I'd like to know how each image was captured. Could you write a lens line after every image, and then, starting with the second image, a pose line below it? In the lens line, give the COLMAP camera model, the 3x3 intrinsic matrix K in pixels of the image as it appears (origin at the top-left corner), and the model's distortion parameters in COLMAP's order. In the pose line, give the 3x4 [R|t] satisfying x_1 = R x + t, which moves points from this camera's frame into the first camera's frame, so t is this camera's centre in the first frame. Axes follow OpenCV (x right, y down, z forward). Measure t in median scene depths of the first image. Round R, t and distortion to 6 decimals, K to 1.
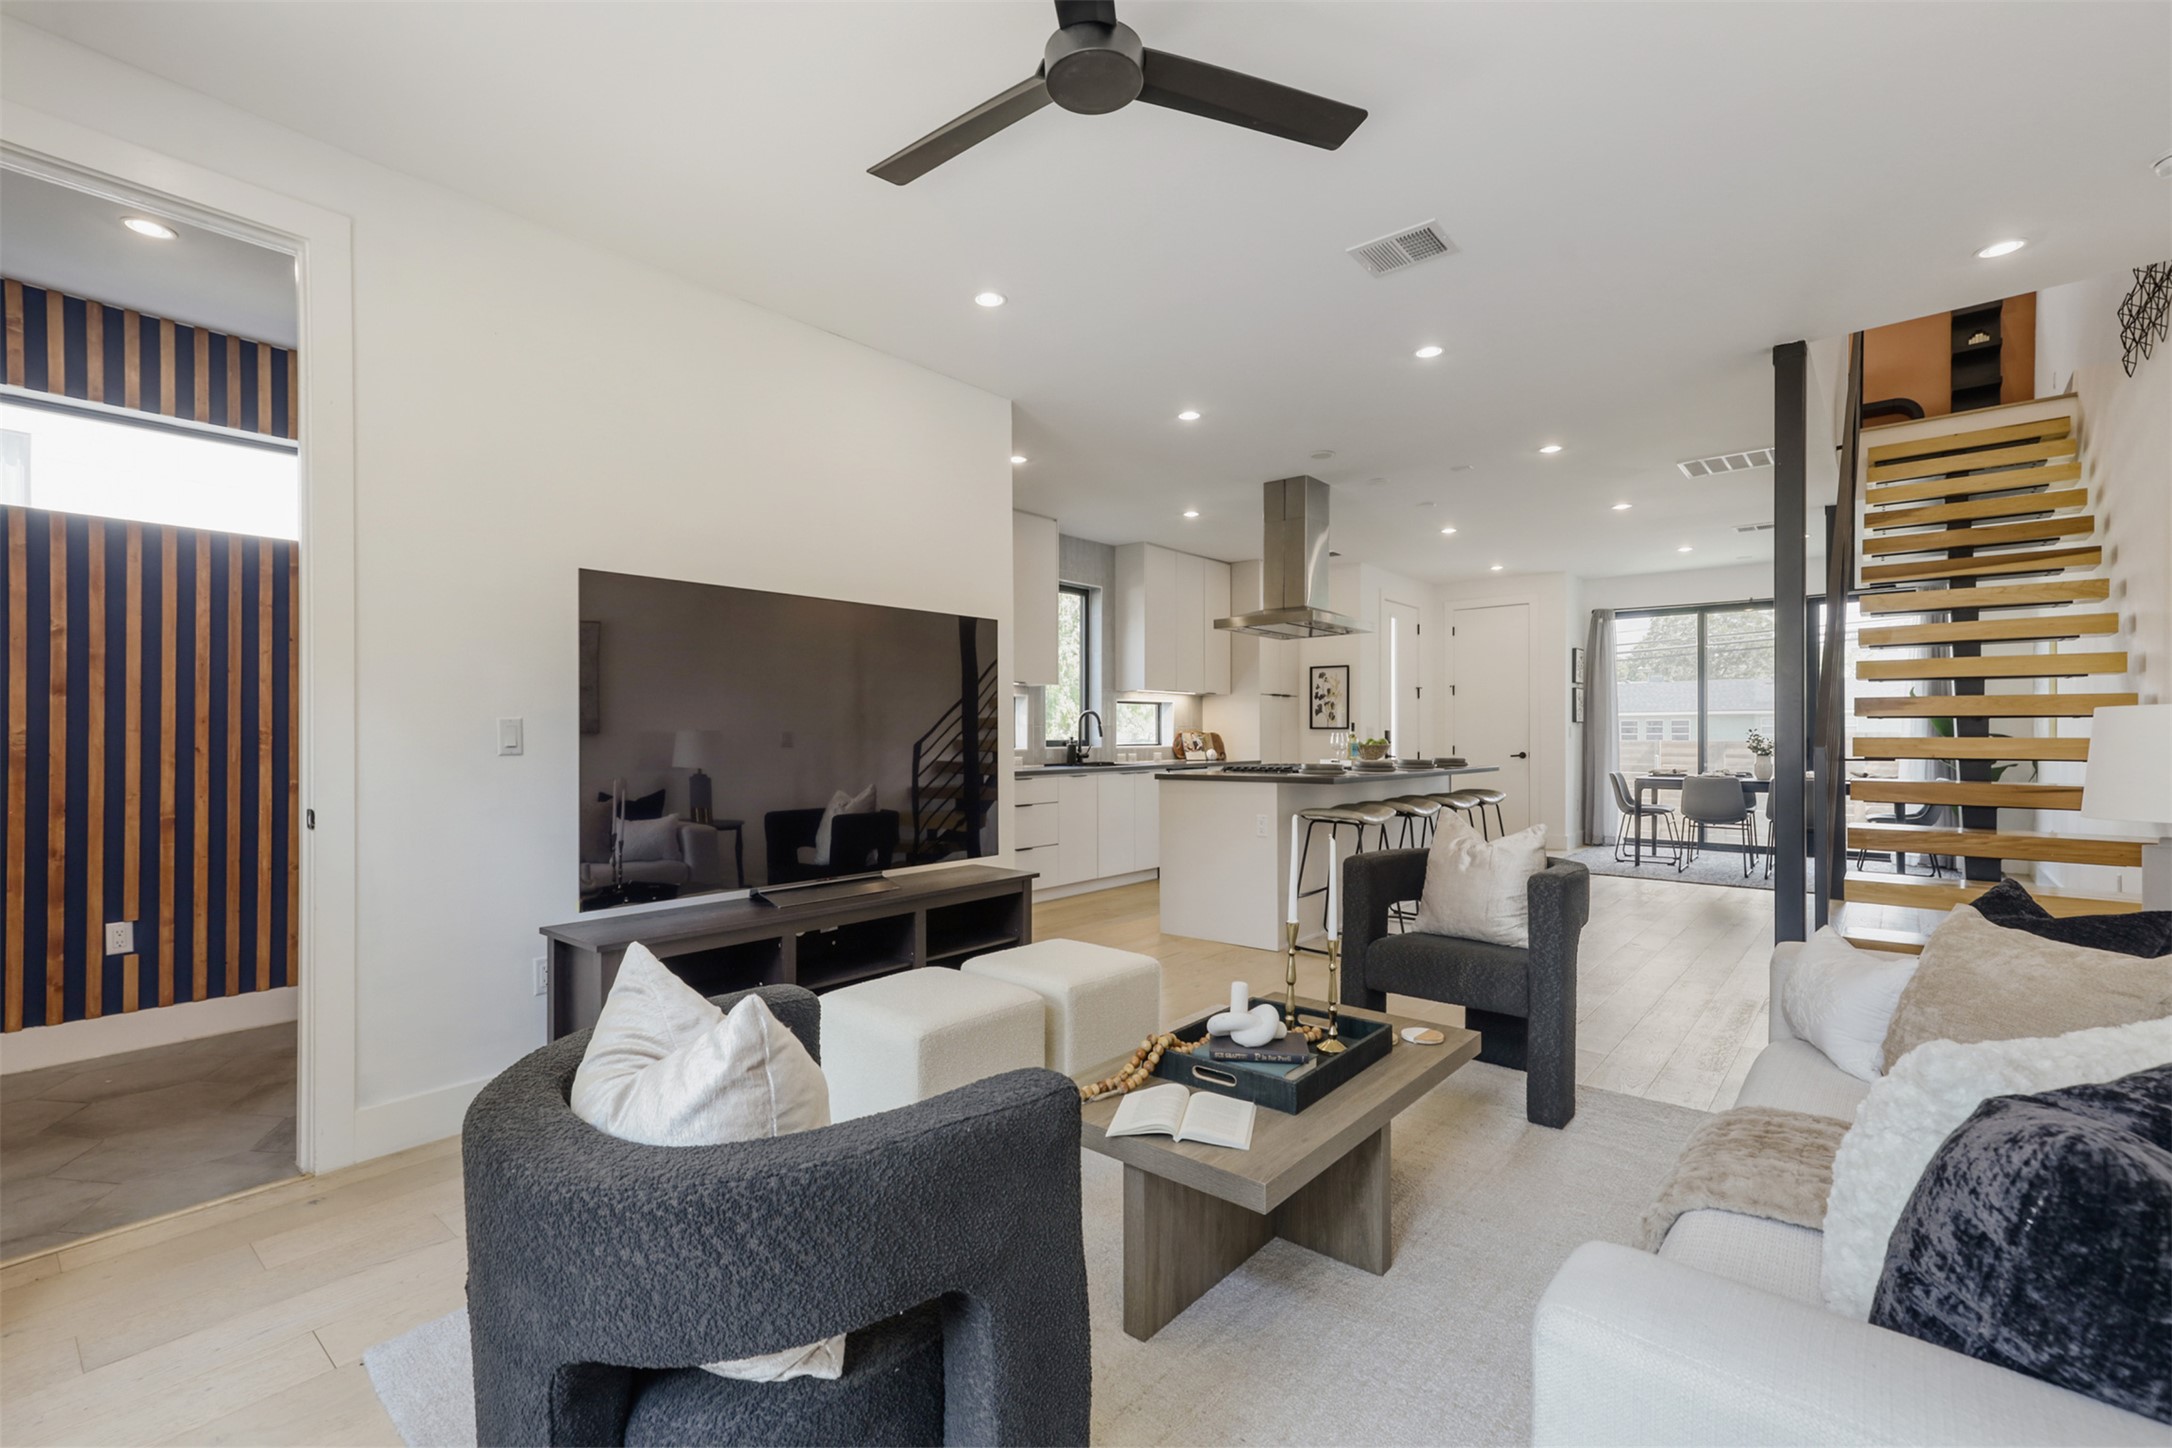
lens RADIAL K [[982.3, 0, 1086.0], [0, 982.3, 724.0], [0, 0, 1]] dist [0.031329, 0.000059]
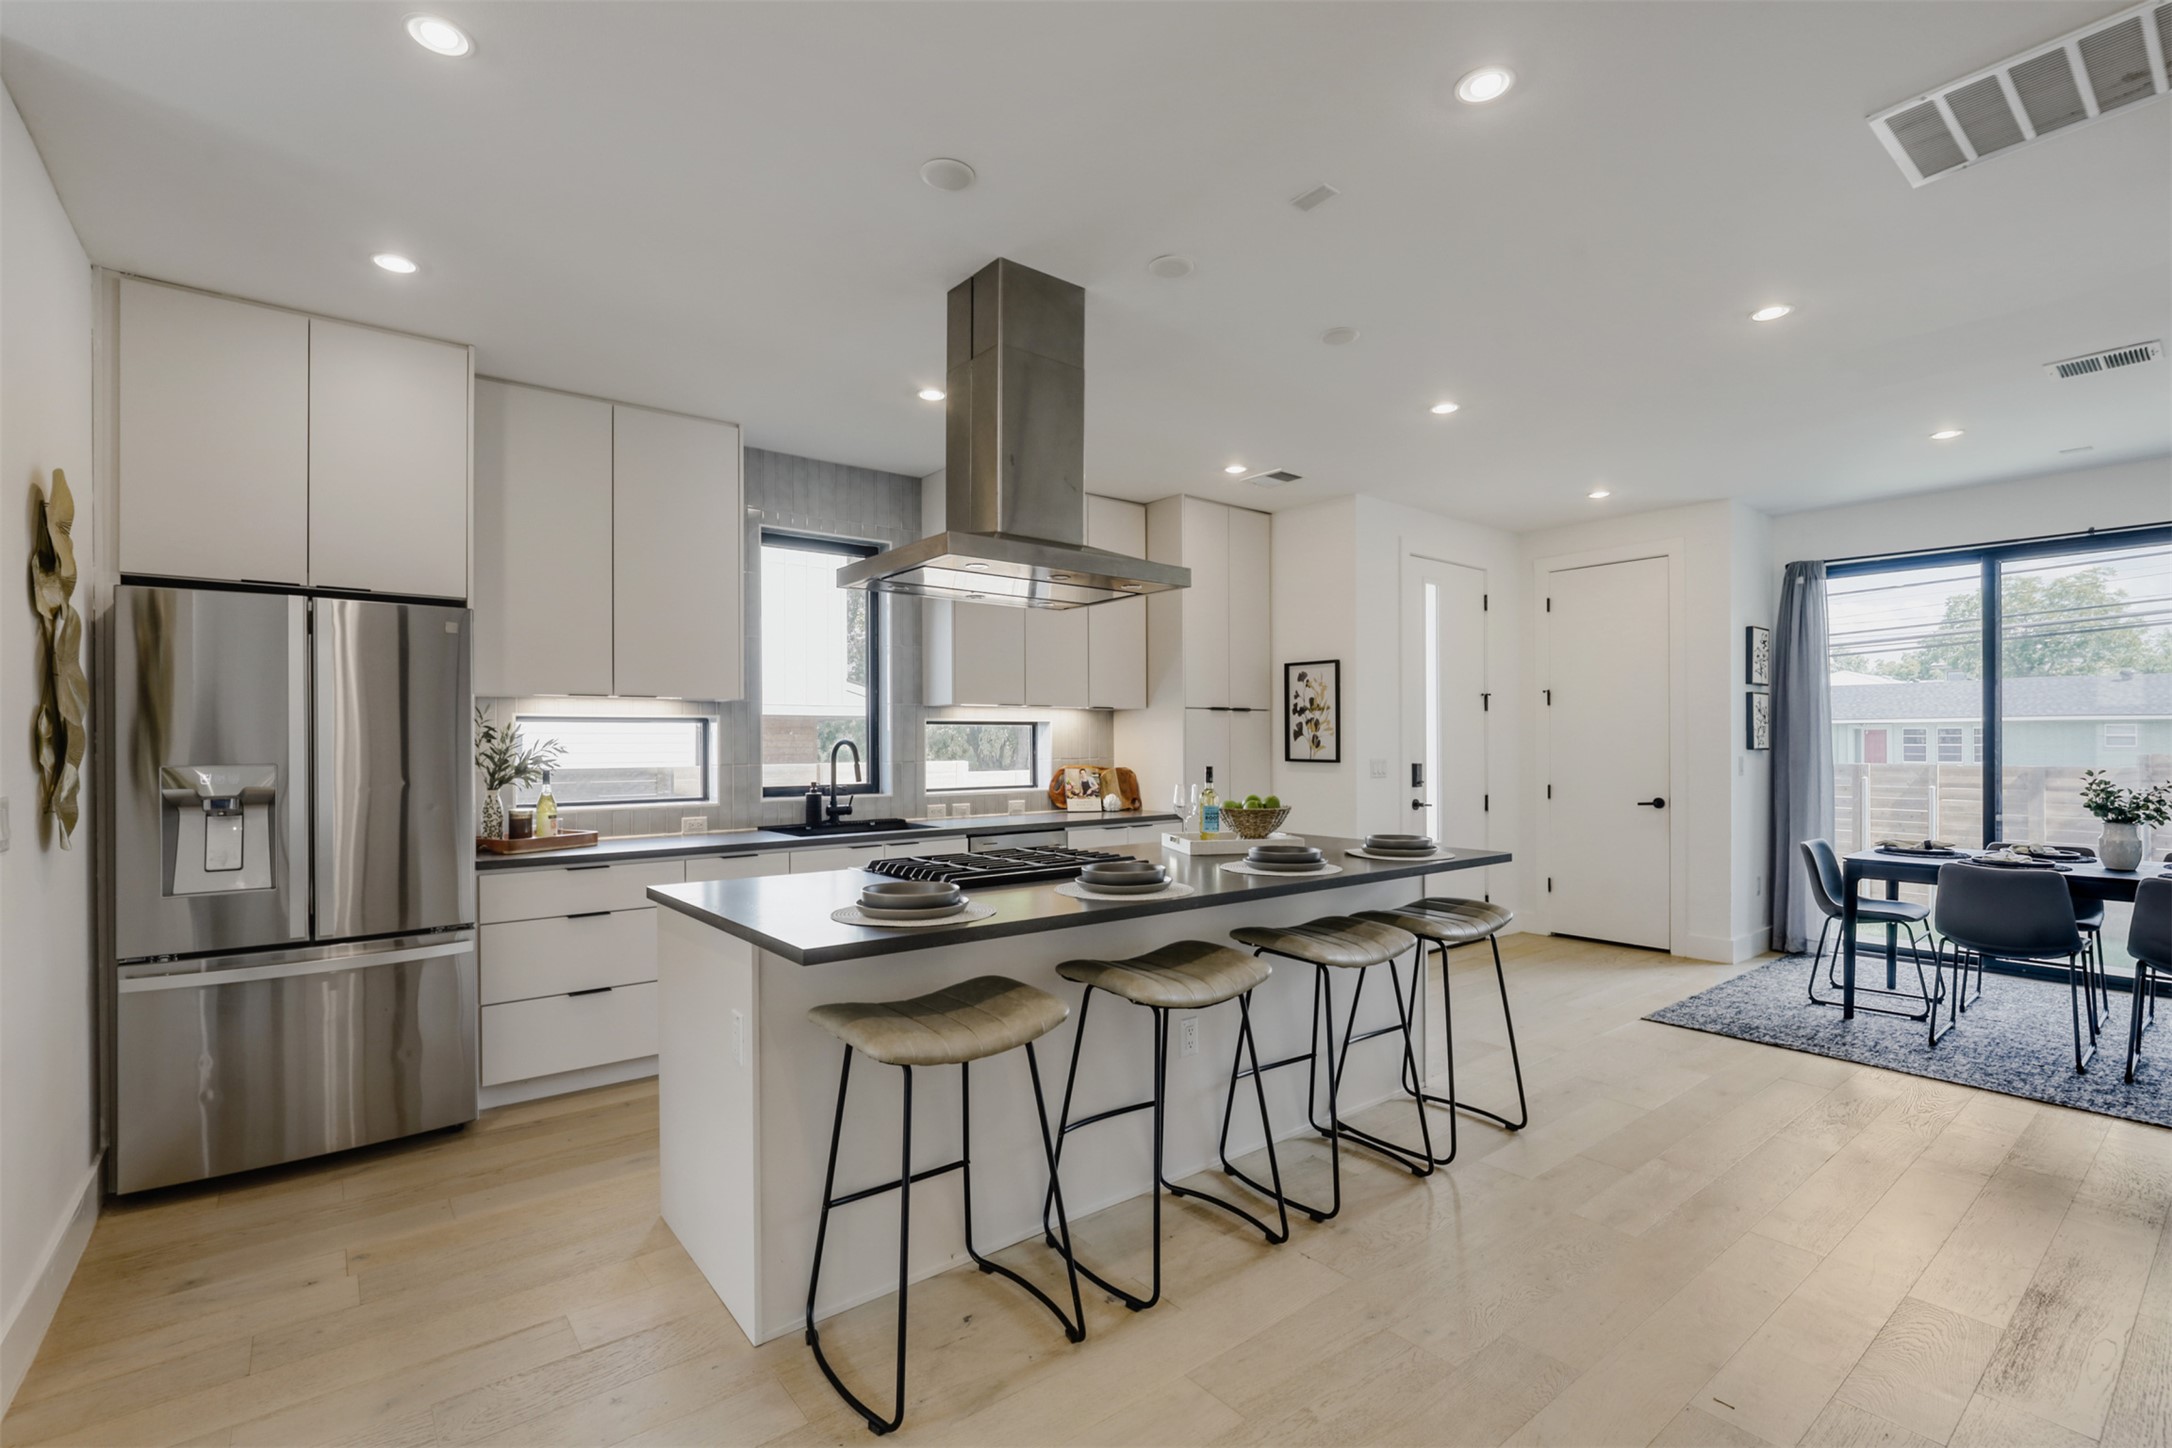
lens RADIAL K [[996.0, 0, 1071.6], [0, 996.0, 734.8], [0, 0, 1]] dist [-0.023879, 0.013878]
pose [[0.977548, -0.002116, -0.210704, 0.236147], [0.002760, 0.999992, 0.002761, -0.014838], [0.210697, -0.003280, 0.977546, 0.354866]]
